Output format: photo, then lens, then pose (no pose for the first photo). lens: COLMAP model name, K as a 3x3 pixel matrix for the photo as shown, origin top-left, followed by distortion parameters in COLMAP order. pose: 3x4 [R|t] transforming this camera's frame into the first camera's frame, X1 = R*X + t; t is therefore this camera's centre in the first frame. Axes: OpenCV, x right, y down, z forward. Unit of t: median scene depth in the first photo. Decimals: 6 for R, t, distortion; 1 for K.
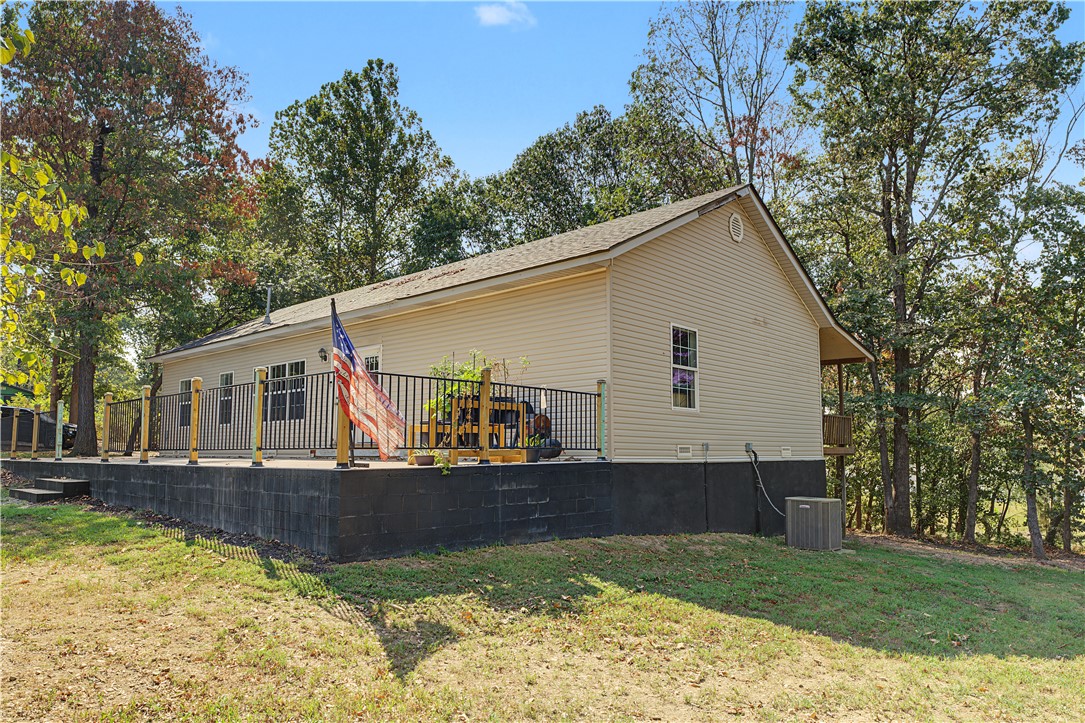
lens RADIAL K [[746.0, 0, 543.0], [0, 746.0, 367.4], [0, 0, 1]] dist [-0.009686, -0.001330]
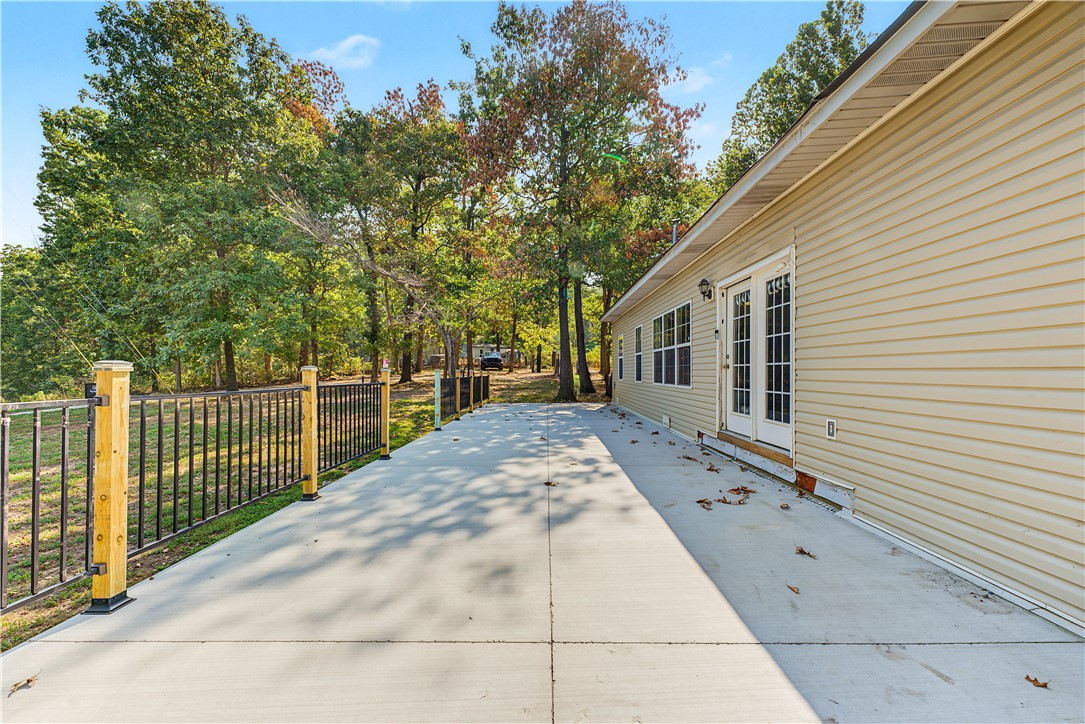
lens RADIAL K [[437.1, 0, 541.5], [0, 437.1, 367.7], [0, 0, 1]] dist [-0.001875, -0.000033]
pose [[0.663379, 0.005870, -0.748261, -0.091712], [0.074487, 0.994485, 0.073838, 0.010274], [0.744567, -0.104718, 0.659283, 0.549837]]
